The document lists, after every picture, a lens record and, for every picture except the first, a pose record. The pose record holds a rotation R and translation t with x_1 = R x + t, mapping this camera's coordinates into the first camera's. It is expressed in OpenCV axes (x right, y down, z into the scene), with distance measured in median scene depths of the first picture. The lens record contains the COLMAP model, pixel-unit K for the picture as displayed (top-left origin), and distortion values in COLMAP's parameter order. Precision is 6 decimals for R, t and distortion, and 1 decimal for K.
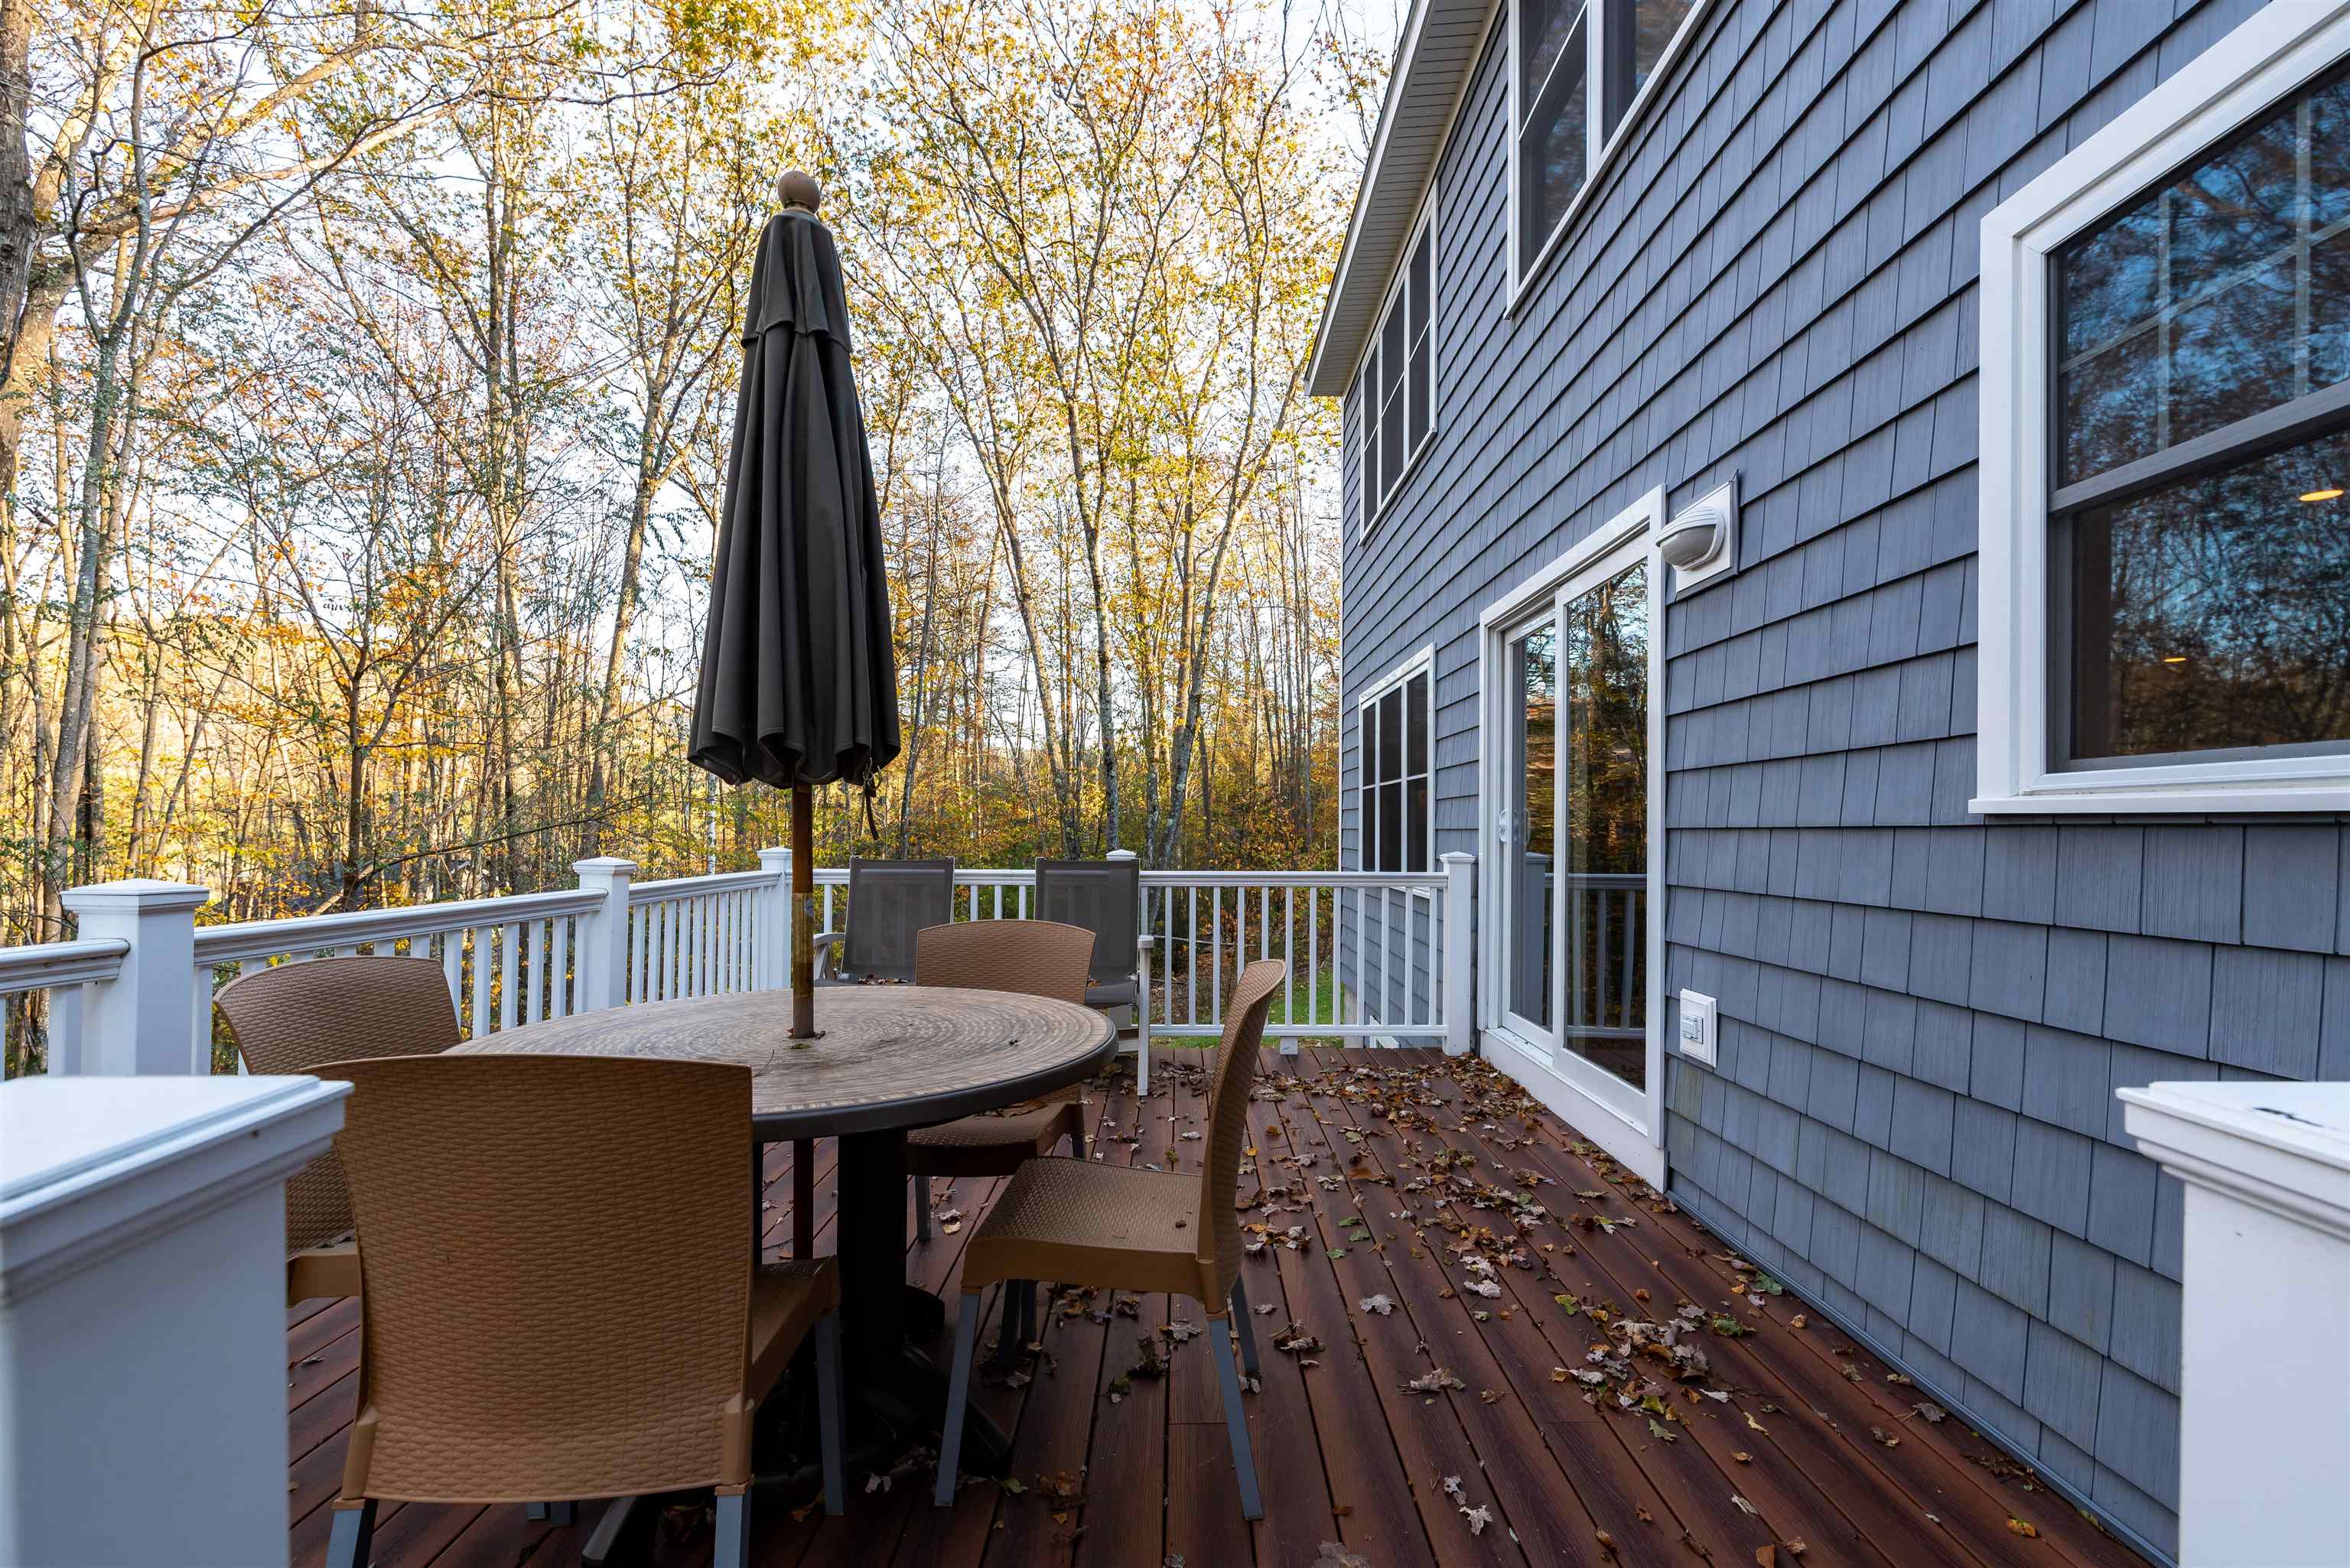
lens RADIAL K [[1030.6, 0, 1214.7], [0, 1030.6, 811.8], [0, 0, 1]] dist [-0.000127, 0.000013]
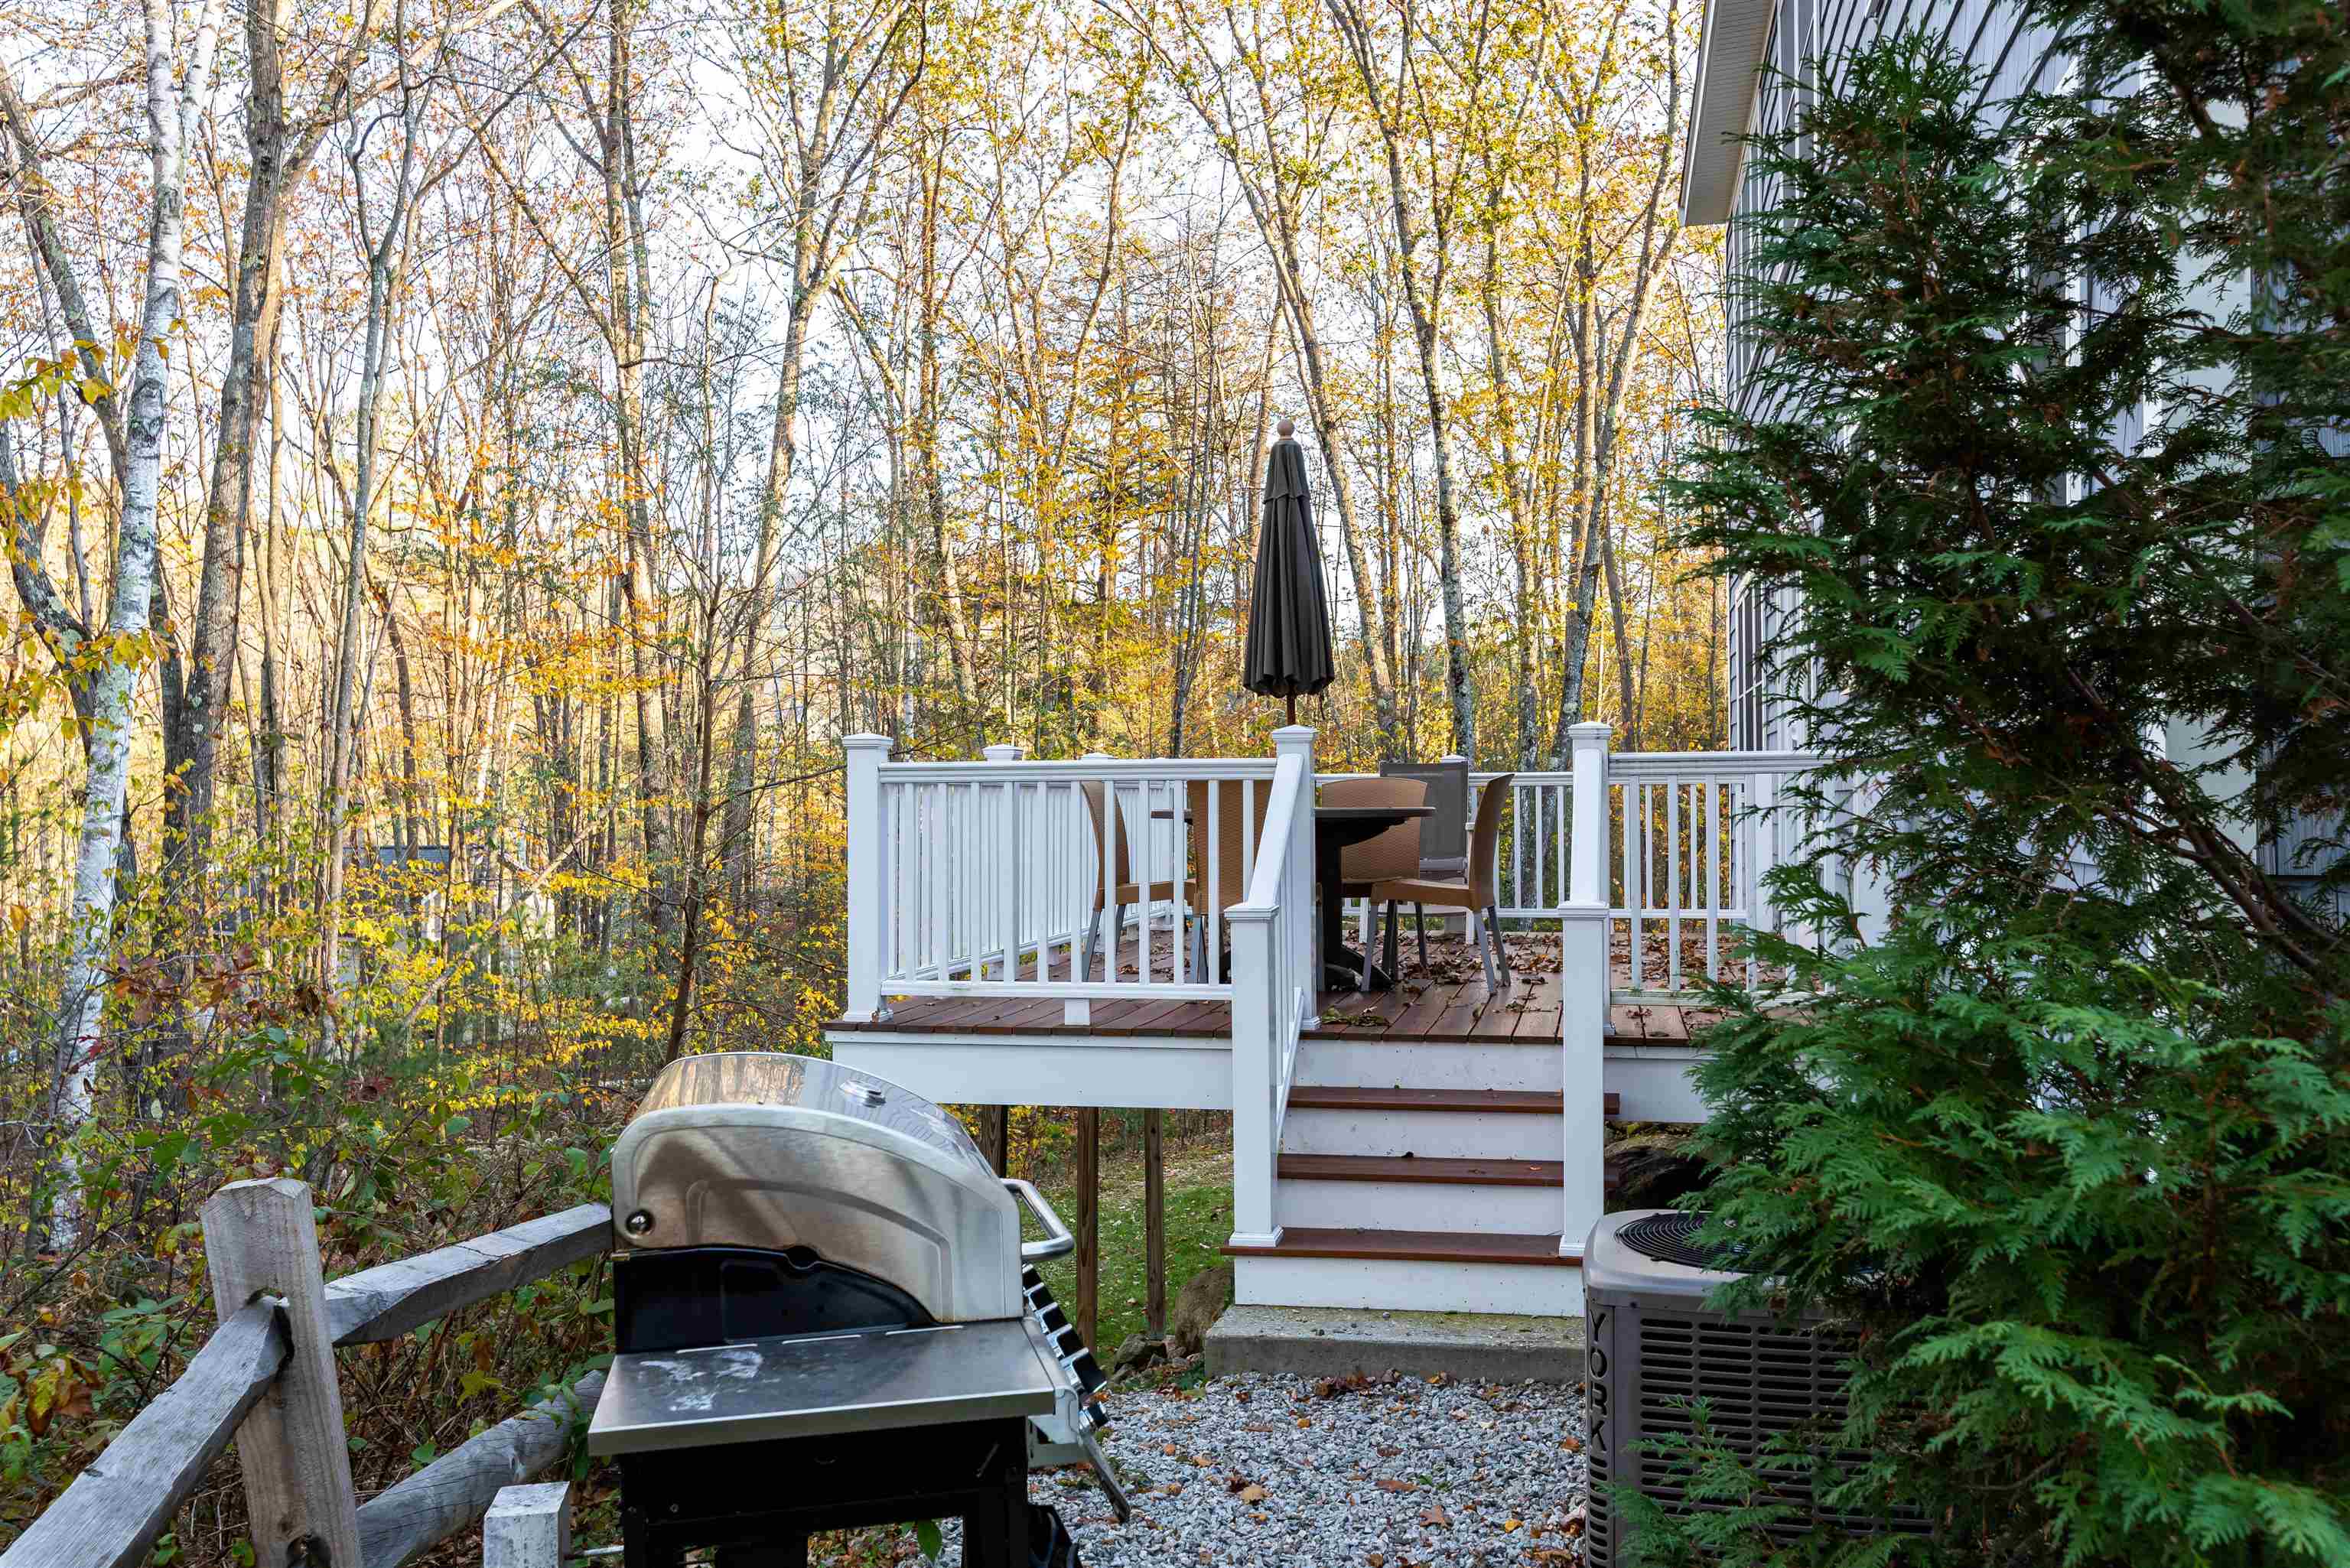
lens RADIAL K [[1972.6, 0, 1175.0], [0, 1972.6, 784.0], [0, 0, 1]] dist [-0.004324, -0.006054]
pose [[0.968527, -0.013183, -0.248560, 0.034514], [0.015464, 0.999854, 0.007225, 0.010790], [0.248428, -0.010842, 0.968590, -0.264021]]
